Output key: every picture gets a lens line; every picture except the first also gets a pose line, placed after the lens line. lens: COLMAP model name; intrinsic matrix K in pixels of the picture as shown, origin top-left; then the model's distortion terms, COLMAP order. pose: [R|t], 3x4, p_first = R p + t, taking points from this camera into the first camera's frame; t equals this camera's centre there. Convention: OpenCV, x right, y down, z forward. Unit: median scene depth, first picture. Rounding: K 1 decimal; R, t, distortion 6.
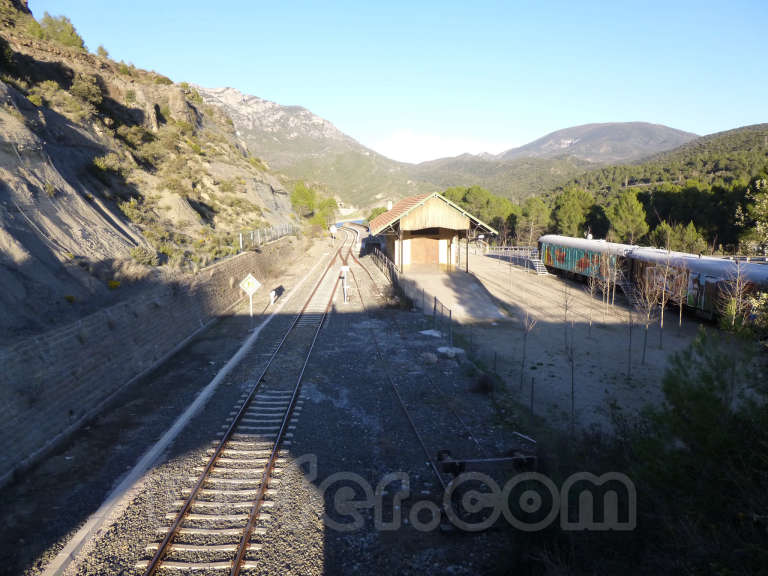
lens RADIAL K [[587.2, 0, 382.9], [0, 587.2, 293.7], [0, 0, 1]] dist [-0.045612, 0.035103]
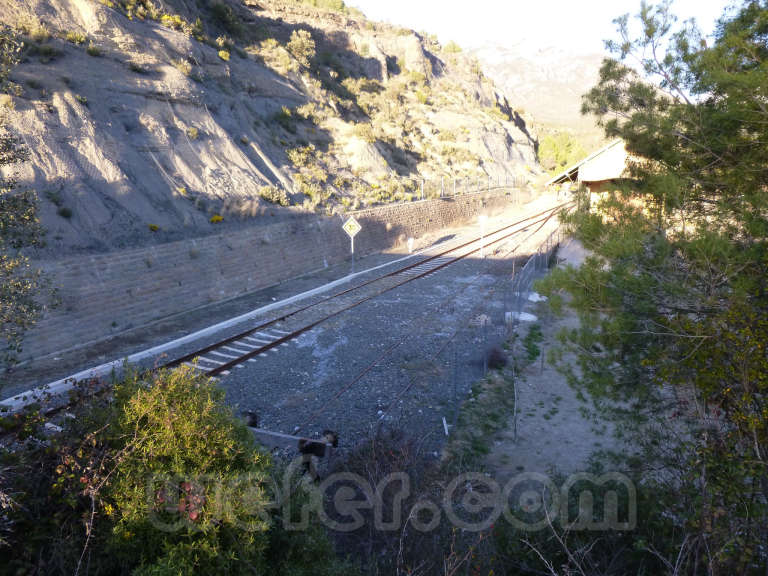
lens RADIAL K [[589.9, 0, 382.4], [0, 589.9, 285.7], [0, 0, 1]] dist [-0.050191, 0.043841]
pose [[0.889006, 0.097581, -0.447377, 0.110691], [-0.070264, 0.994529, 0.077299, 0.000704], [0.452472, -0.037284, 0.890999, 0.054902]]
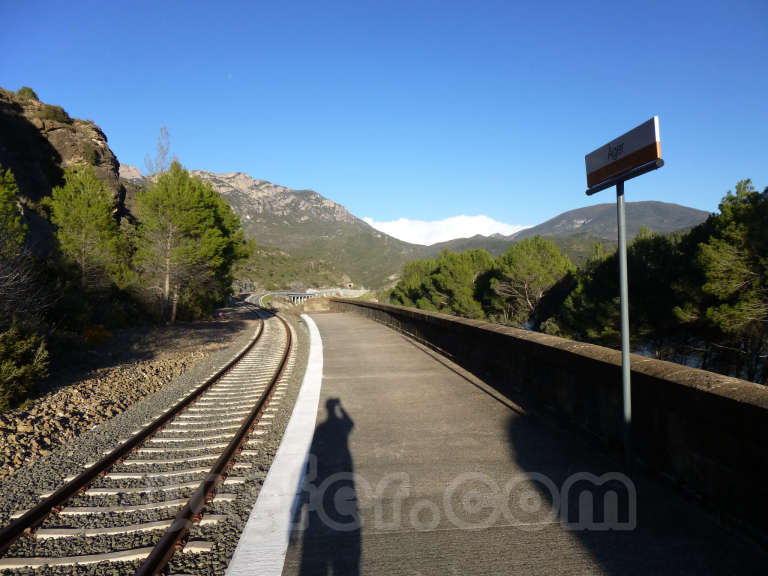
lens RADIAL K [[589.9, 0, 382.4], [0, 589.9, 285.7], [0, 0, 1]] dist [-0.050191, 0.043841]
pose [[0.999688, -0.013541, -0.020975, -0.064304], [0.010160, 0.988076, -0.153629, -0.208450], [0.022806, 0.153368, 0.987906, 1.782291]]
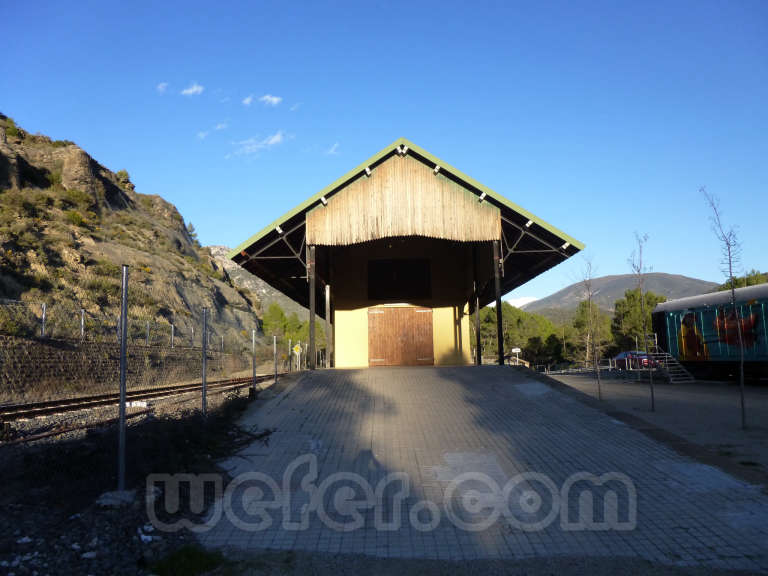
lens RADIAL K [[589.9, 0, 382.4], [0, 589.9, 285.7], [0, 0, 1]] dist [-0.050191, 0.043841]
pose [[0.999069, -0.017903, -0.039244, 0.056172], [0.006563, 0.962297, -0.271923, 0.008838], [0.042632, 0.271412, 0.961519, 0.419780]]
